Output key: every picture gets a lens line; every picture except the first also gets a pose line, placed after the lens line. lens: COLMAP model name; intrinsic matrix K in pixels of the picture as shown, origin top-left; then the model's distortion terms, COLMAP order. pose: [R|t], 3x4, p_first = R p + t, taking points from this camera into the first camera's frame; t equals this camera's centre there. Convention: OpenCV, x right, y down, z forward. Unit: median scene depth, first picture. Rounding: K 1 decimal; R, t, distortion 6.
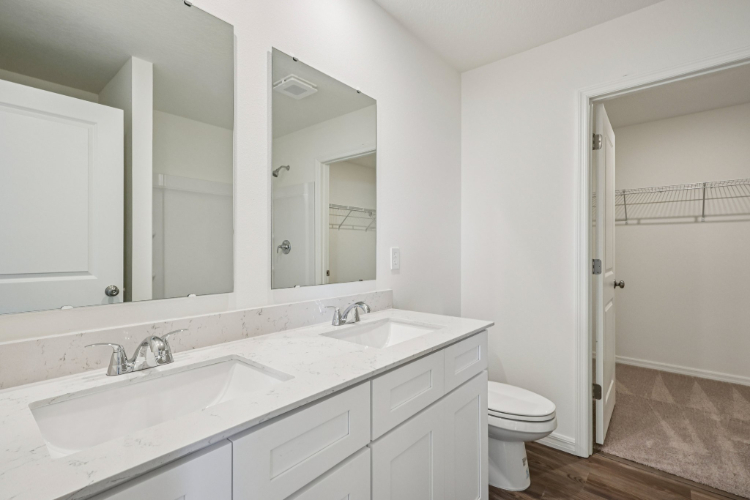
lens RADIAL K [[349.5, 0, 375.3], [0, 349.5, 246.2], [0, 0, 1]] dist [0.008654, -0.000650]
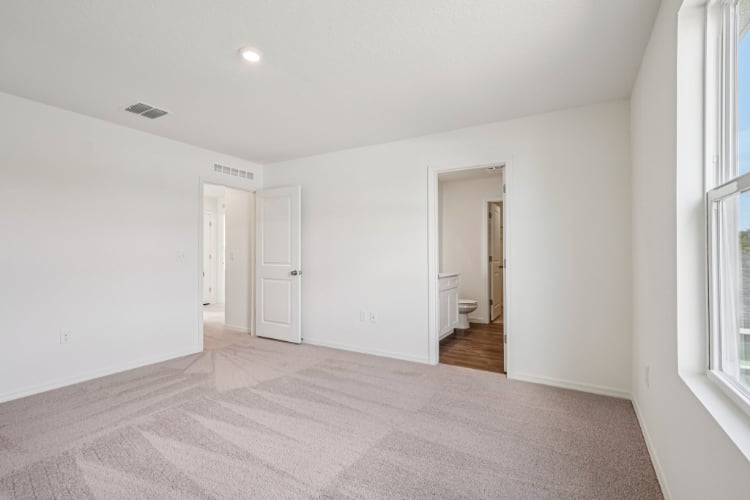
lens RADIAL K [[349.5, 0, 375.3], [0, 349.5, 246.2], [0, 0, 1]] dist [0.008654, -0.000650]
pose [[0.971685, -0.002866, 0.236264, -0.954566], [0.002277, 0.999994, 0.002767, -0.057223], [-0.236270, -0.002151, 0.971685, -1.543450]]
